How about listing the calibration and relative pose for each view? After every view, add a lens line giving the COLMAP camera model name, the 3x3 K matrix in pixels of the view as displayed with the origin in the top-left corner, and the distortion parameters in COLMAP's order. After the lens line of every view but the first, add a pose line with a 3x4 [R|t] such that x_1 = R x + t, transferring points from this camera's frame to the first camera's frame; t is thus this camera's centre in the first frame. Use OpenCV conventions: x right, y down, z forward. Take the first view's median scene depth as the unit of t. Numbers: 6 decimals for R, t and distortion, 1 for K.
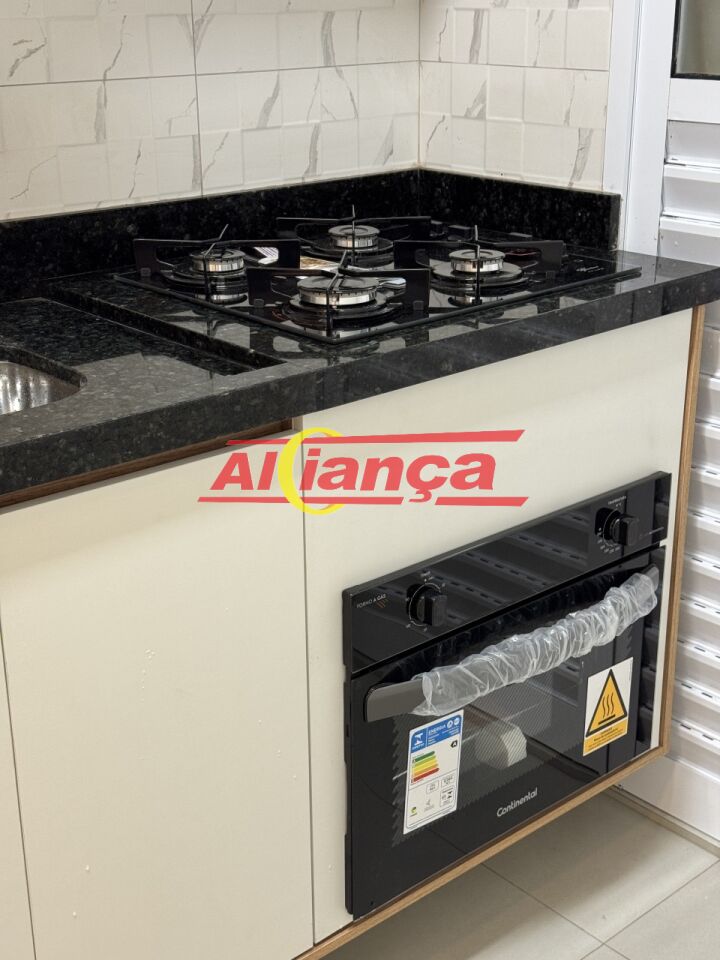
lens RADIAL K [[1341.0, 0, 360.5], [0, 1341.0, 488.2], [0, 0, 1]] dist [0.108484, 0.000000]
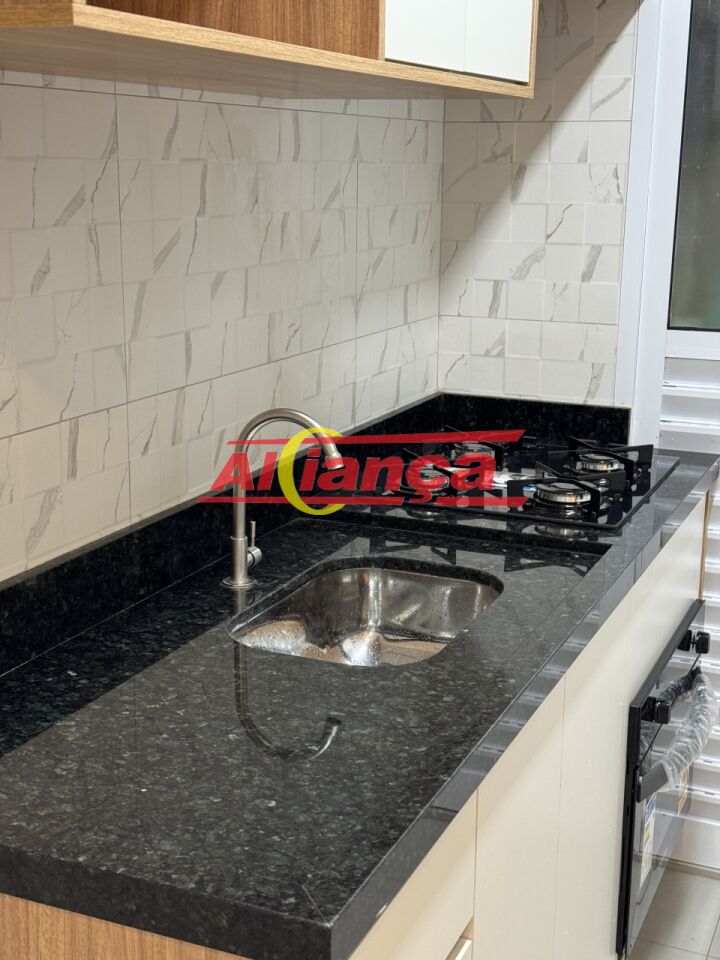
lens RADIAL K [[1341.0, 0, 363.2], [0, 1341.0, 481.2], [0, 0, 1]] dist [0.108484, 0.000000]
pose [[0.902887, -0.081208, 0.422137, -0.665222], [0.135229, 0.985796, -0.099593, -0.039837], [-0.408053, 0.147006, 0.901045, -0.141281]]
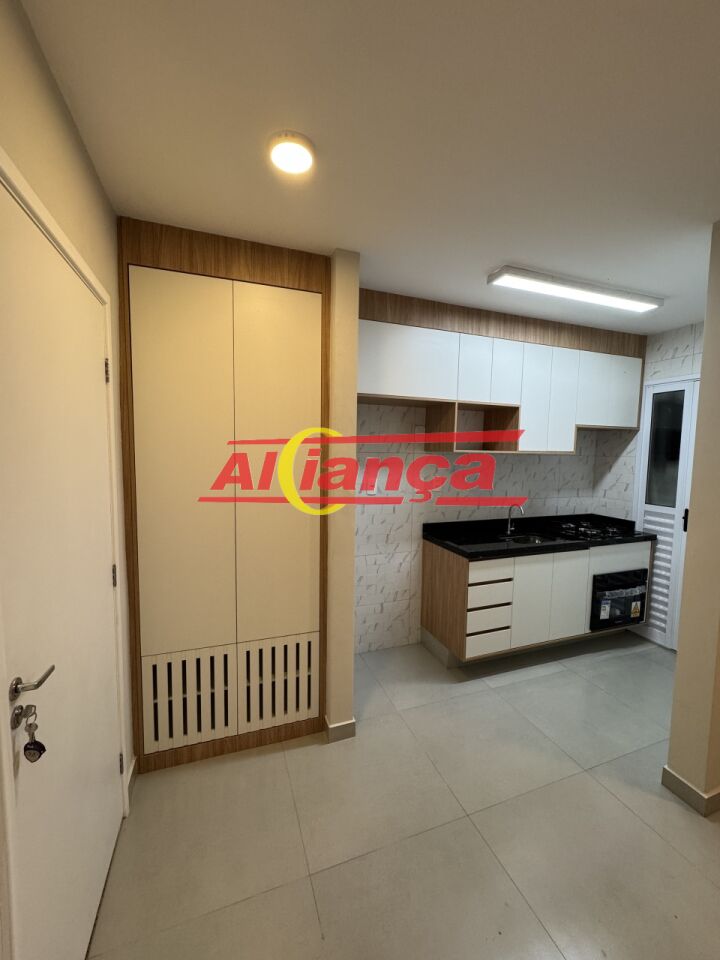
lens RADIAL K [[381.8, 0, 360.1], [0, 381.8, 479.3], [0, 0, 1]] dist [-0.003233, 0.000363]
pose [[0.931611, 0.053118, -0.359553, -0.352942], [-0.153500, 0.954209, -0.256753, 0.230876], [0.329451, 0.294385, 0.897106, -0.991677]]
